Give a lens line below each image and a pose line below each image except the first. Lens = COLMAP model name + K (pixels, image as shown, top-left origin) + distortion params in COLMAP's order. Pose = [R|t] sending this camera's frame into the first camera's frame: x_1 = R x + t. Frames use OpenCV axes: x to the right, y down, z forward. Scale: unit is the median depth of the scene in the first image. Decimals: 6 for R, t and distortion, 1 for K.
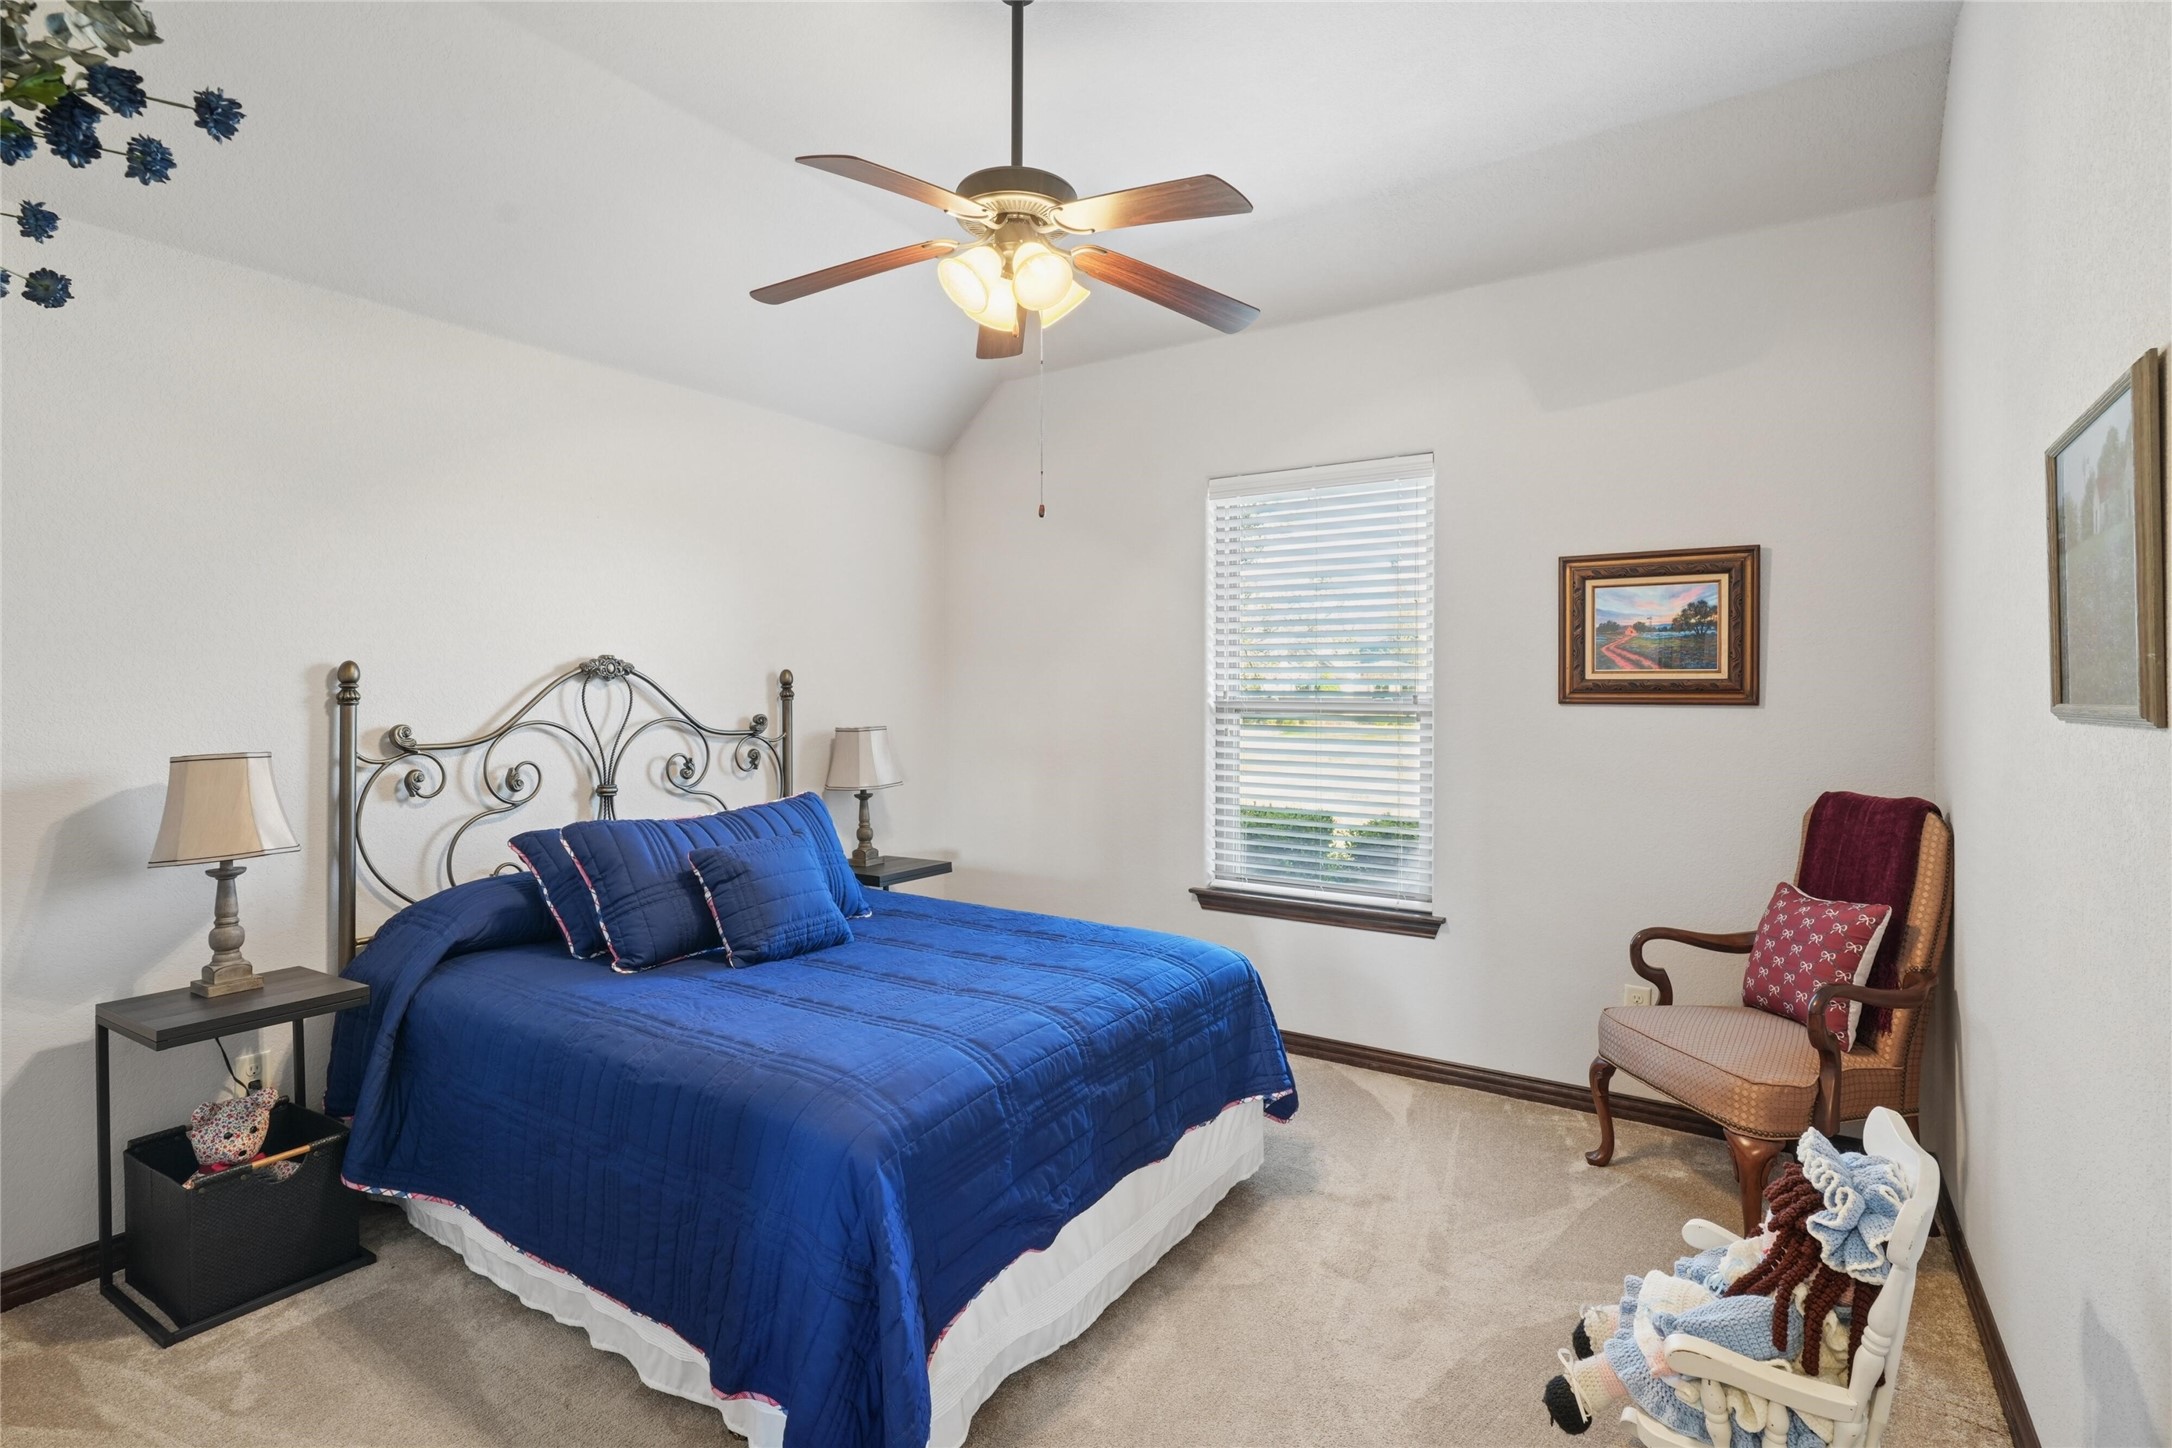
lens RADIAL K [[1043.0, 0, 1090.6], [0, 1043.0, 703.9], [0, 0, 1]] dist [-0.002573, 0.000232]
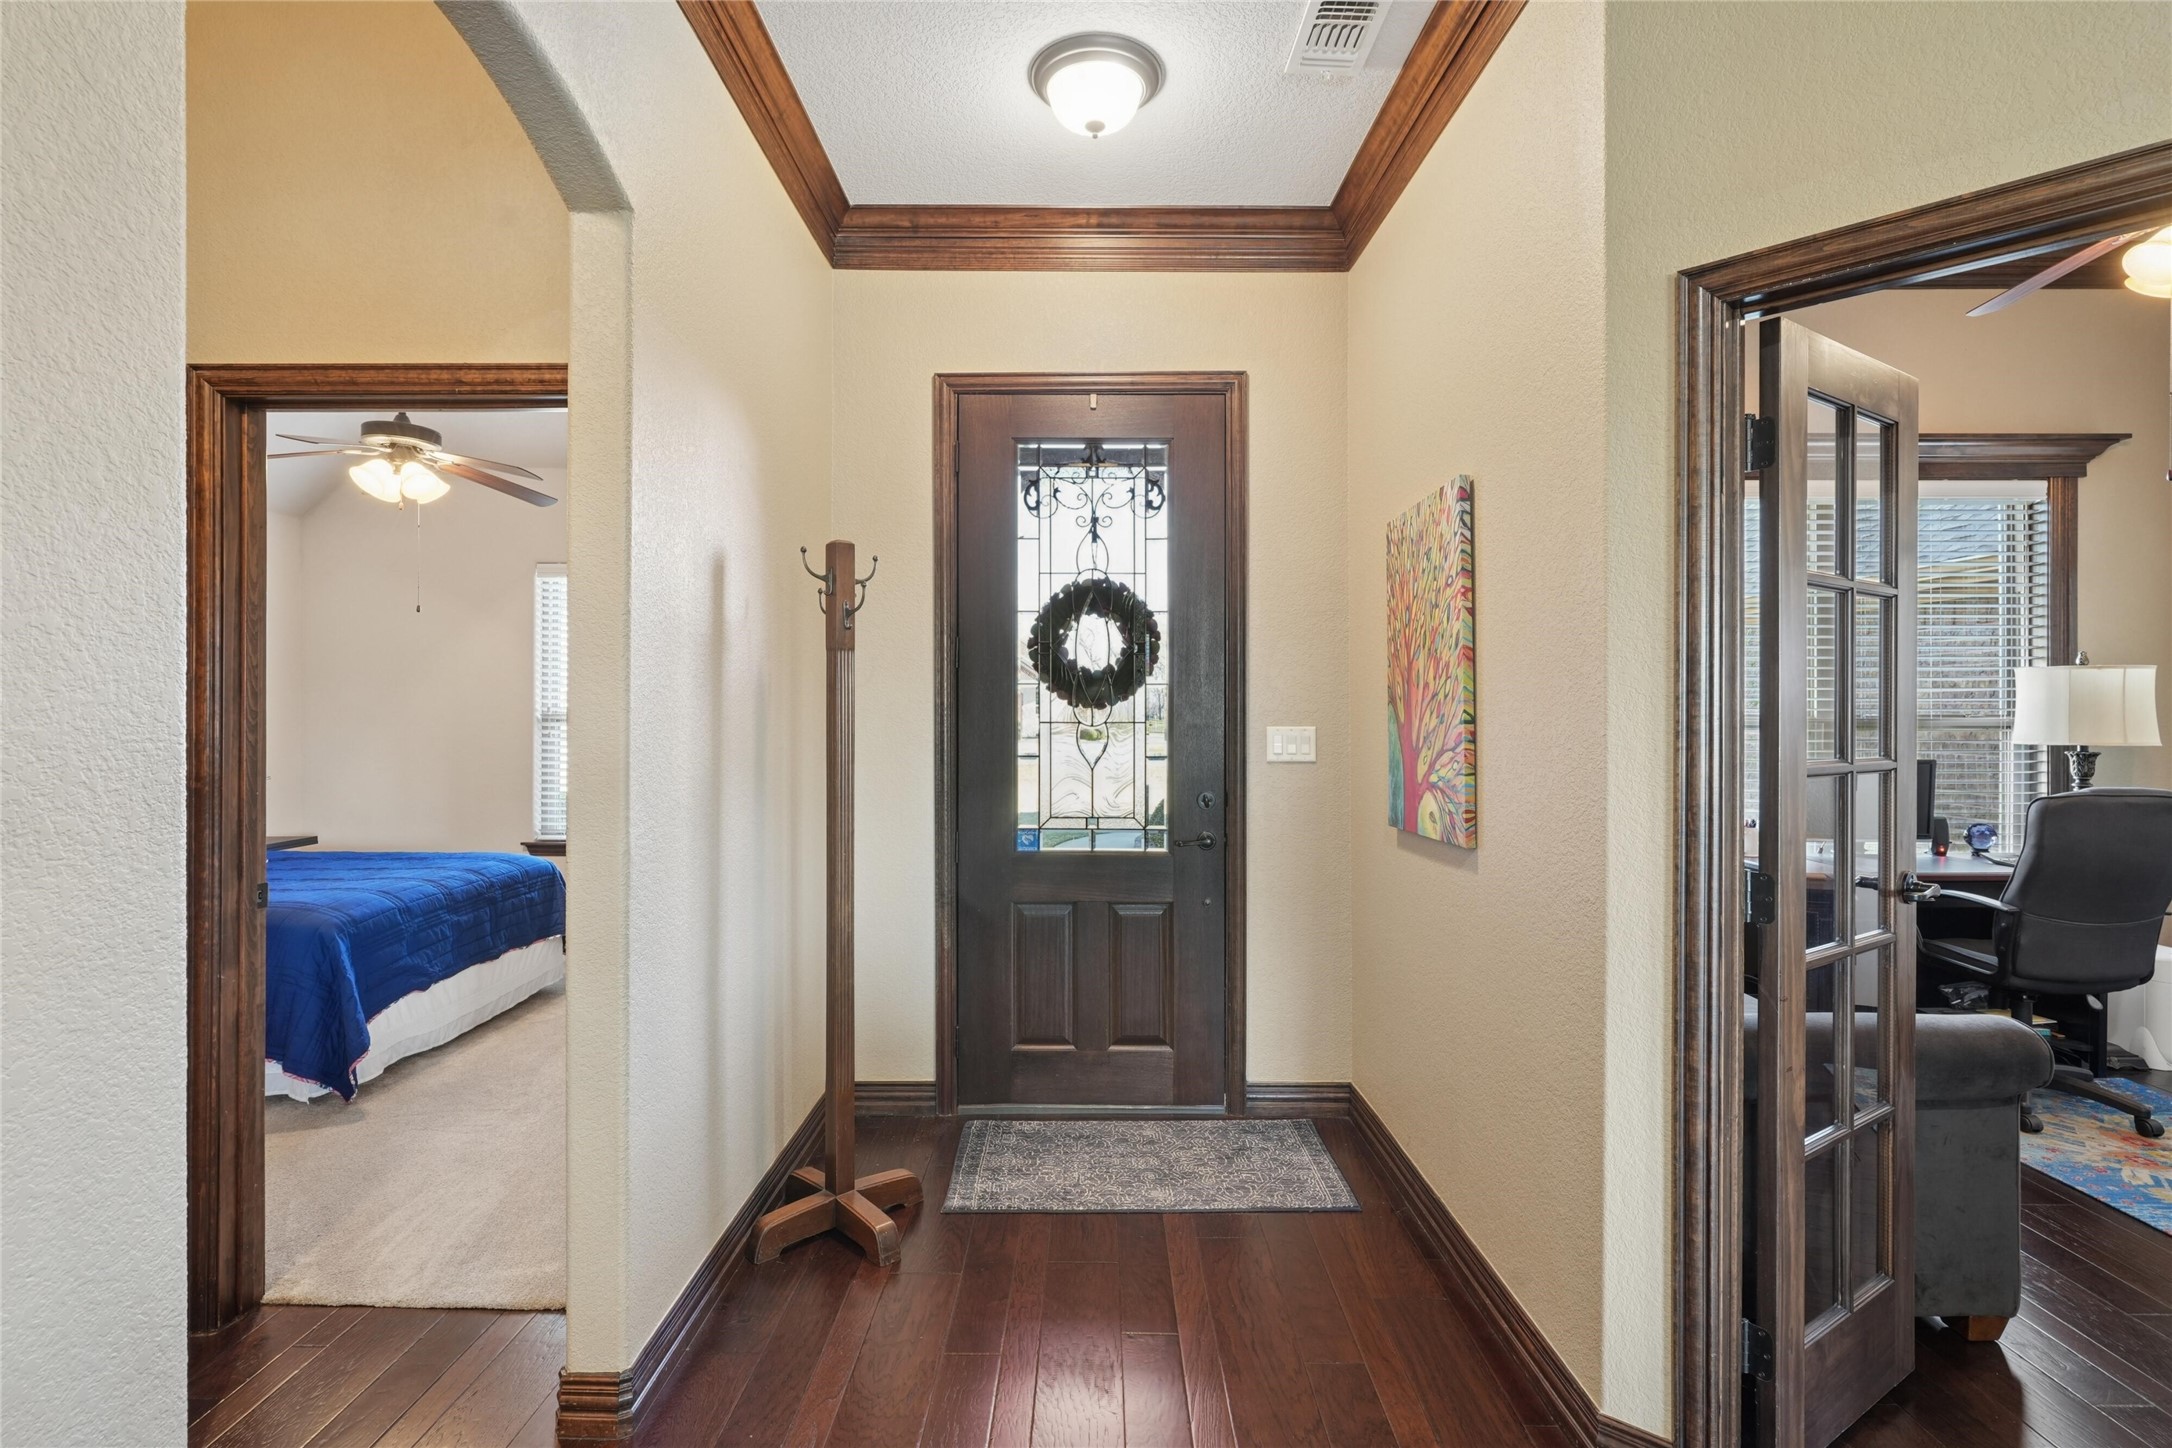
lens RADIAL K [[1043.0, 0, 1090.6], [0, 1043.0, 703.9], [0, 0, 1]] dist [-0.002573, 0.000232]
pose [[0.839937, 0.002845, 0.542677, -0.049080], [0.004494, 0.999916, -0.012198, 0.007002], [-0.542665, 0.012684, 0.839853, -1.163848]]
